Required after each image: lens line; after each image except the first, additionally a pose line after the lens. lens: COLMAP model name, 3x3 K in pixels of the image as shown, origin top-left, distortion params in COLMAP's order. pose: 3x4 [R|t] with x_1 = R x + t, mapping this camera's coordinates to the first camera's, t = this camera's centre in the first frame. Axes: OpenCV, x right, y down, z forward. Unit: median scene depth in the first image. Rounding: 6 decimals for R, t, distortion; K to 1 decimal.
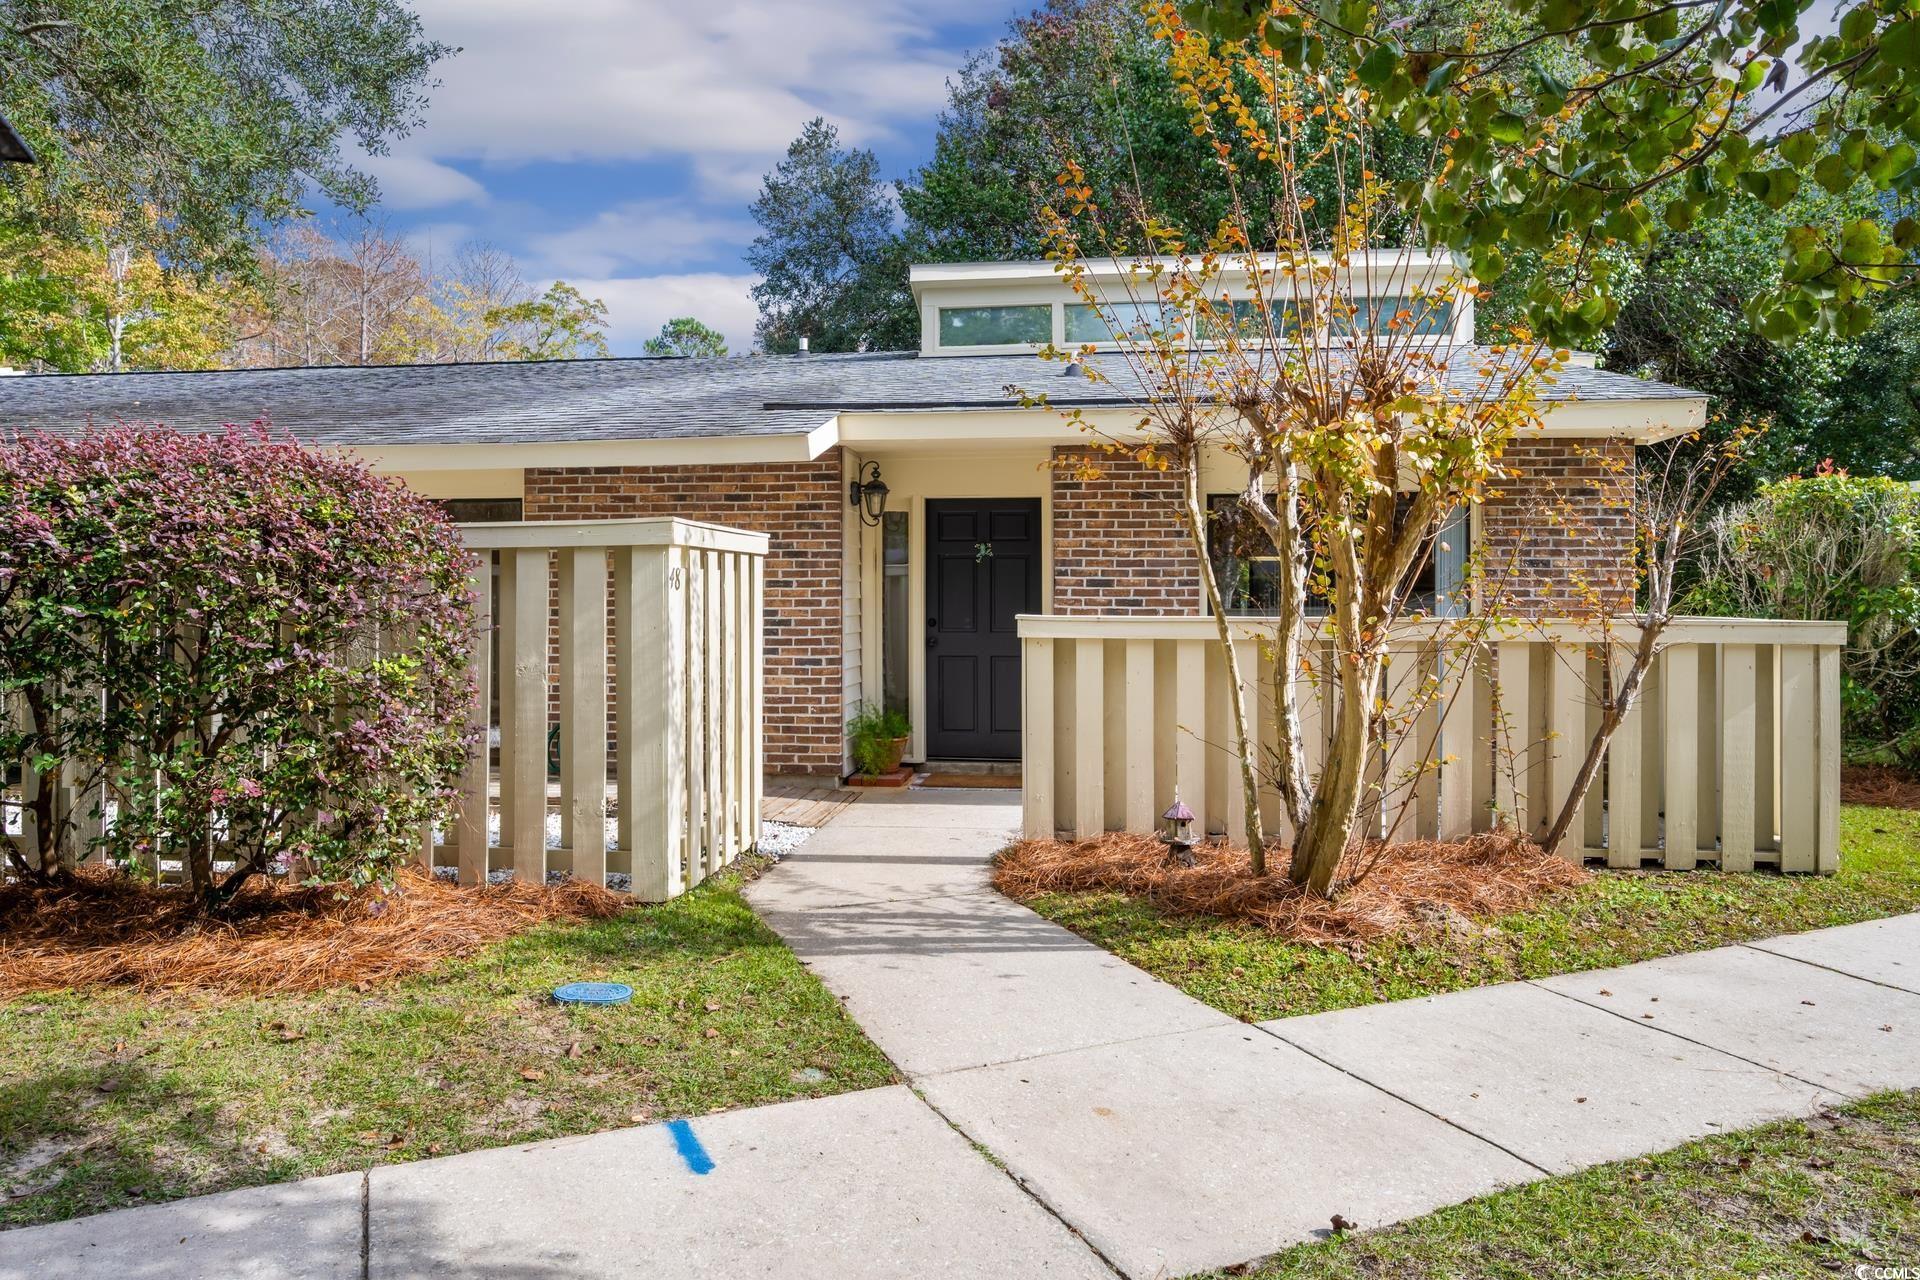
lens RADIAL K [[1263.0, 0, 960.0], [0, 1263.0, 640.0], [0, 0, 1]] dist [-0.002003, 0.002089]
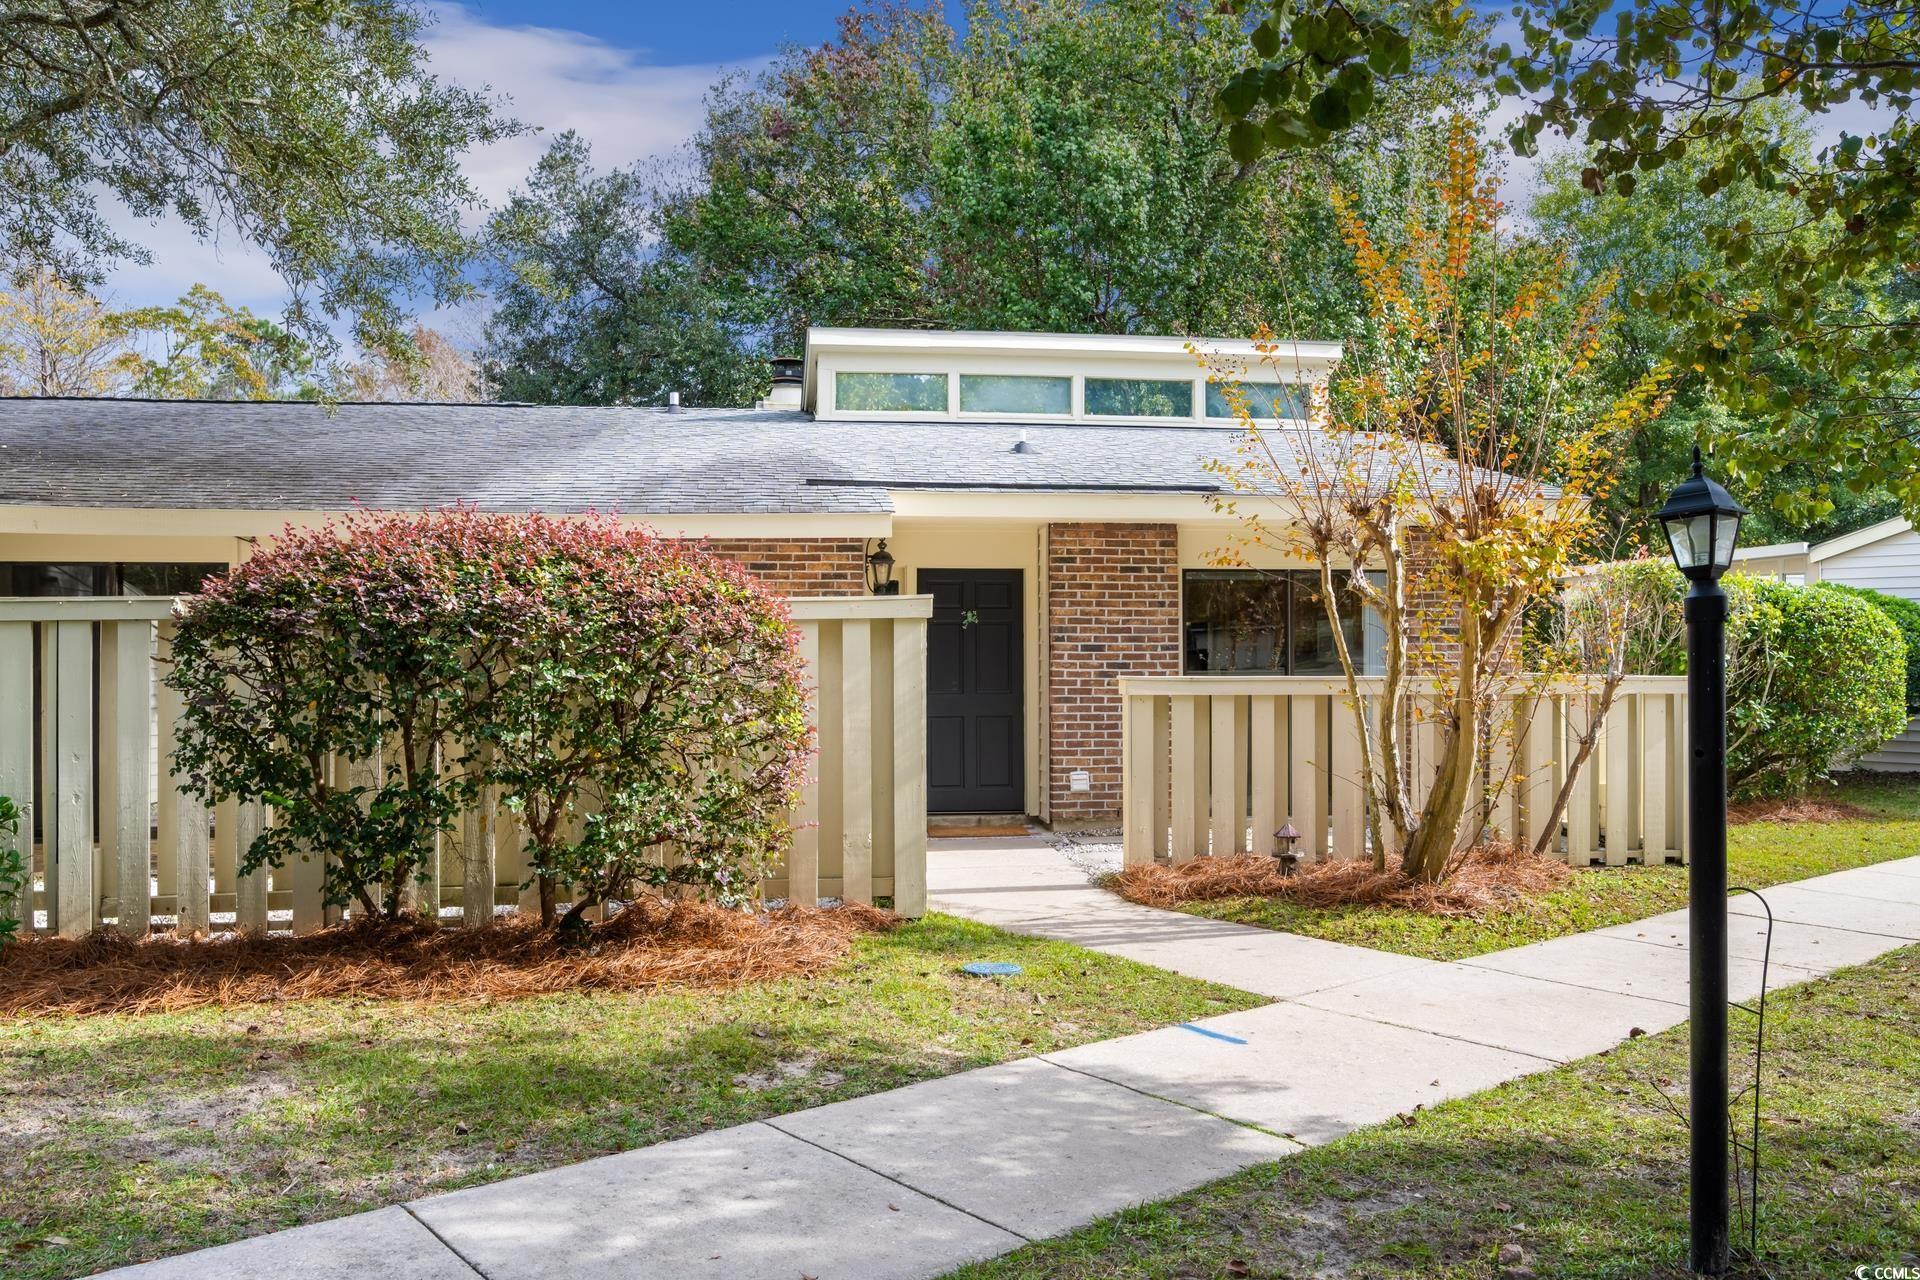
lens RADIAL K [[1445.3, 0, 938.0], [0, 1445.3, 729.6], [0, 0, 1]] dist [-0.002108, -0.000225]
pose [[0.969172, -0.014709, 0.245947, -0.337514], [0.011288, 0.999819, 0.015314, 0.005681], [-0.246128, -0.012066, 0.969162, -0.199863]]
